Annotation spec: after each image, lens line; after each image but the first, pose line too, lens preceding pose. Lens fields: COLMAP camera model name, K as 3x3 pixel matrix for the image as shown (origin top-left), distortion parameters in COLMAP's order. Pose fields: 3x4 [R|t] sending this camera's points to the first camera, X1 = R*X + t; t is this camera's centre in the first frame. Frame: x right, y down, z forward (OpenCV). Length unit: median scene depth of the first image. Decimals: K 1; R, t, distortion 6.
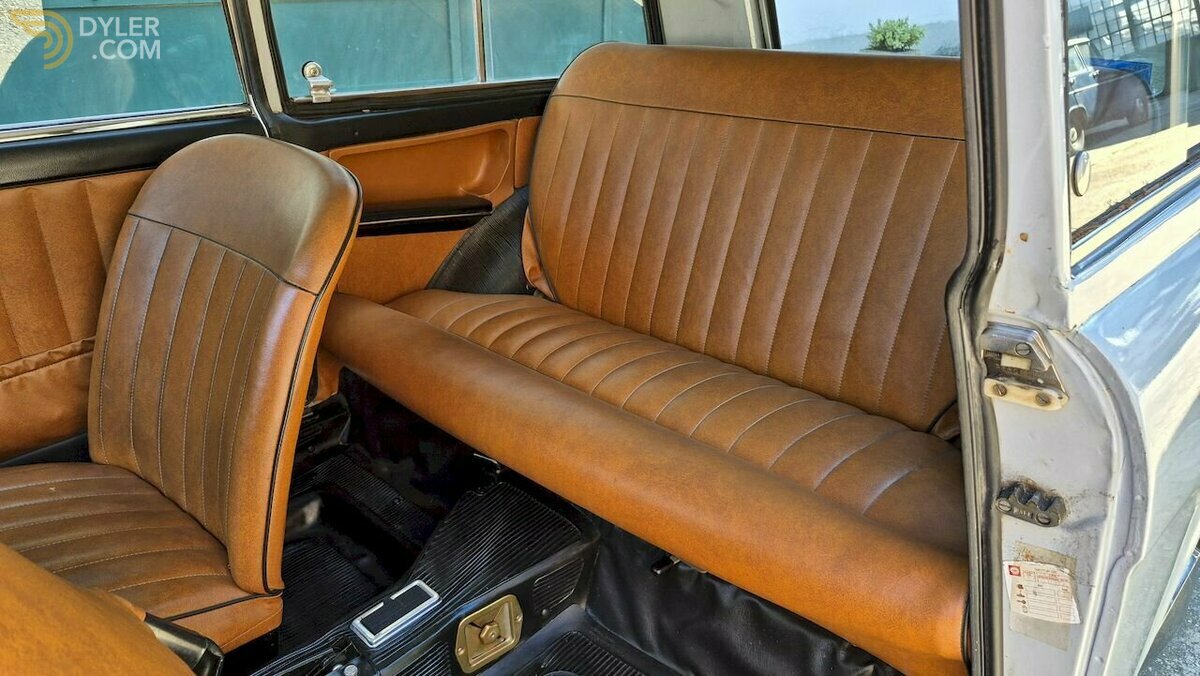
lens RADIAL K [[842.4, 0, 599.5], [0, 842.4, 333.0], [0, 0, 1]] dist [0.104264, -0.140992]
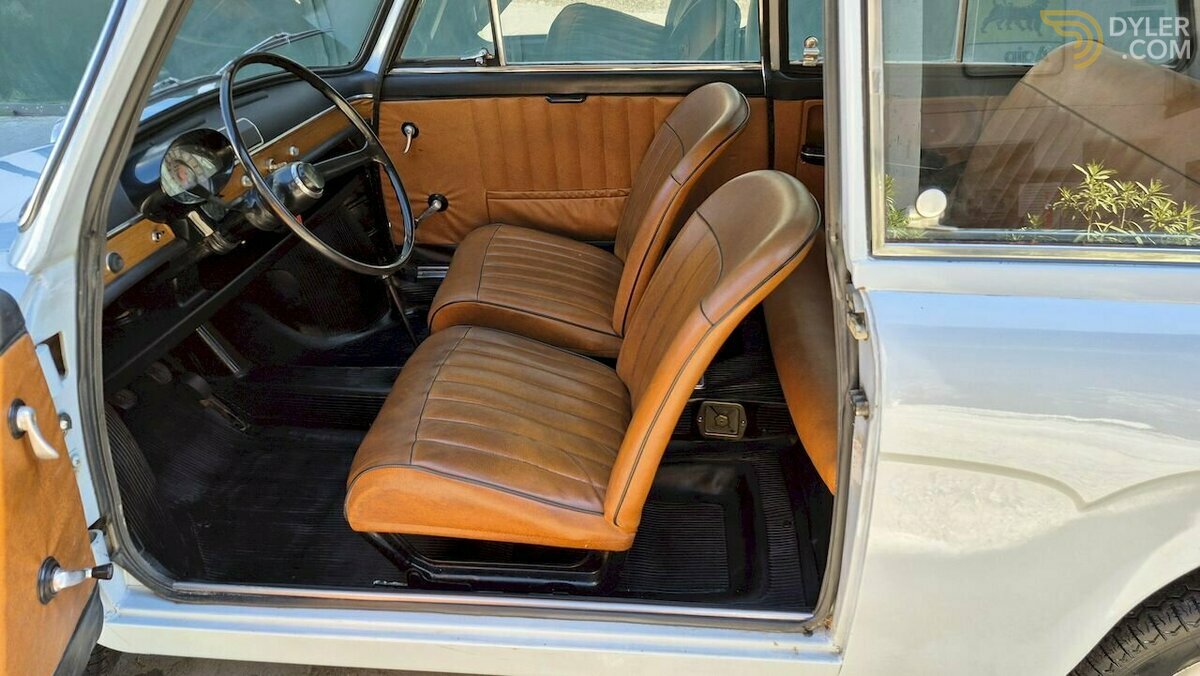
lens RADIAL K [[842.4, 0, 599.5], [0, 842.4, 333.0], [0, 0, 1]] dist [0.104264, -0.140992]
pose [[0.629408, 0.351049, -0.693260, 0.725161], [-0.289385, 0.933859, 0.210151, -0.062614], [0.721181, 0.068348, 0.689367, -0.250257]]
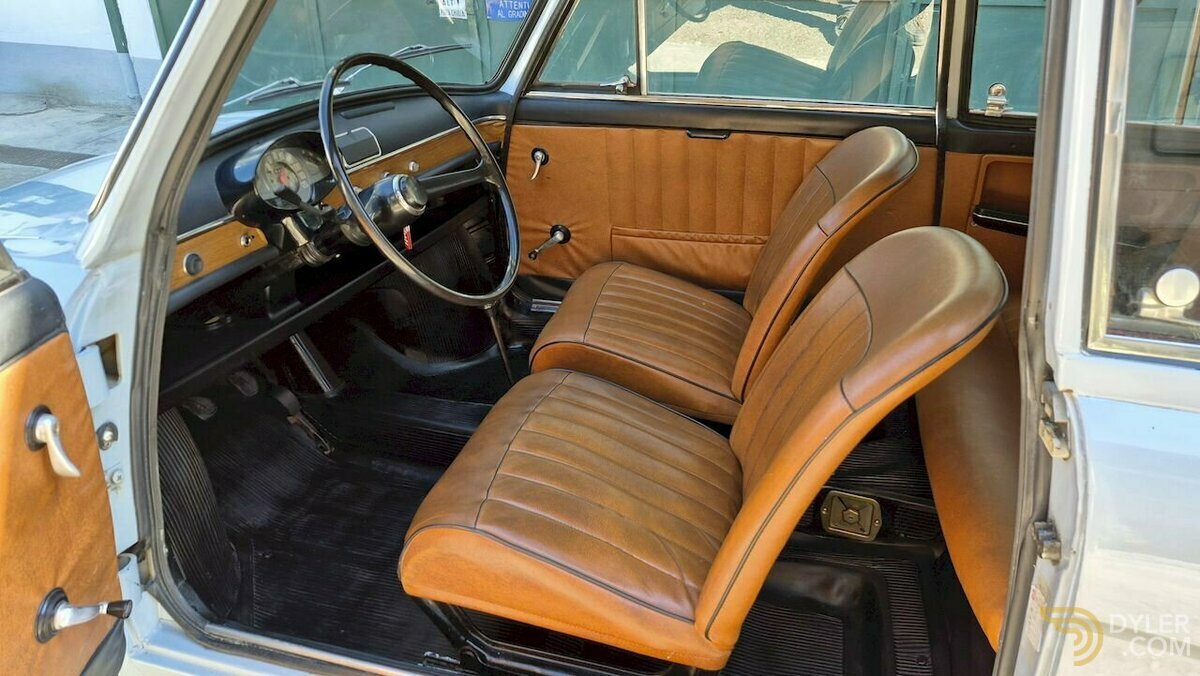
lens RADIAL K [[839.7, 0, 605.3], [0, 839.7, 323.3], [0, 0, 1]] dist [0.111340, -0.137186]
pose [[0.482677, 0.366760, -0.795305, 0.605664], [-0.360709, 0.910745, 0.201079, -0.051401], [0.798068, 0.189817, 0.571889, -0.124504]]
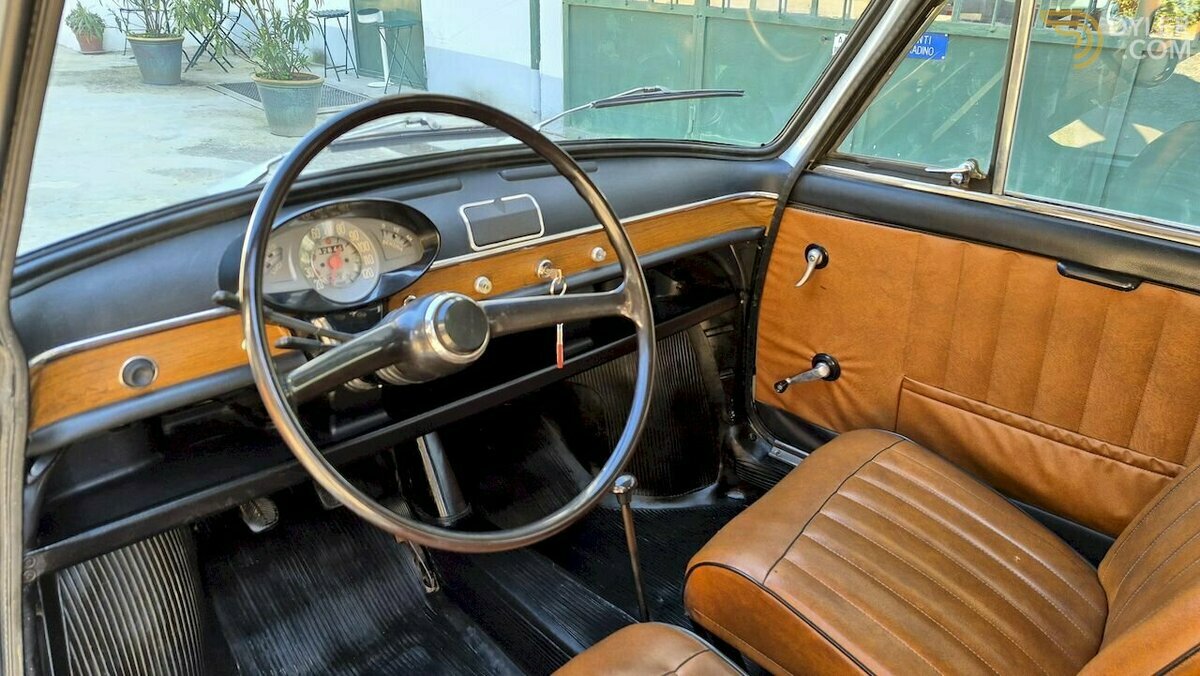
lens RADIAL K [[820.1, 0, 596.7], [0, 820.1, 340.8], [0, 0, 1]] dist [0.104815, -0.123901]
pose [[0.009778, 0.415394, -0.909589, 0.149663], [-0.440304, 0.818492, 0.369058, -0.168056], [0.897796, 0.396887, 0.190902, 0.241591]]
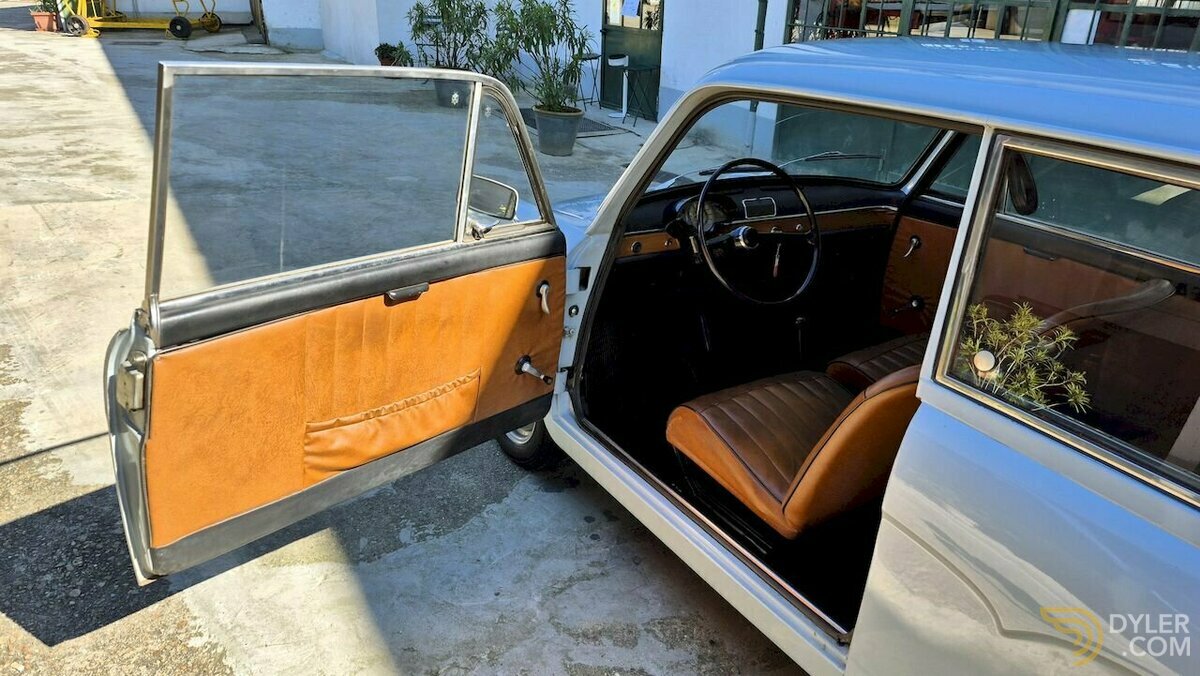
lens RADIAL K [[842.4, 0, 599.5], [0, 842.4, 333.0], [0, 0, 1]] dist [0.104264, -0.140992]
pose [[-0.216129, 0.368718, -0.904066, 1.434319], [-0.445626, 0.786629, 0.427355, -0.387786], [0.868738, 0.495239, -0.005703, 0.084819]]
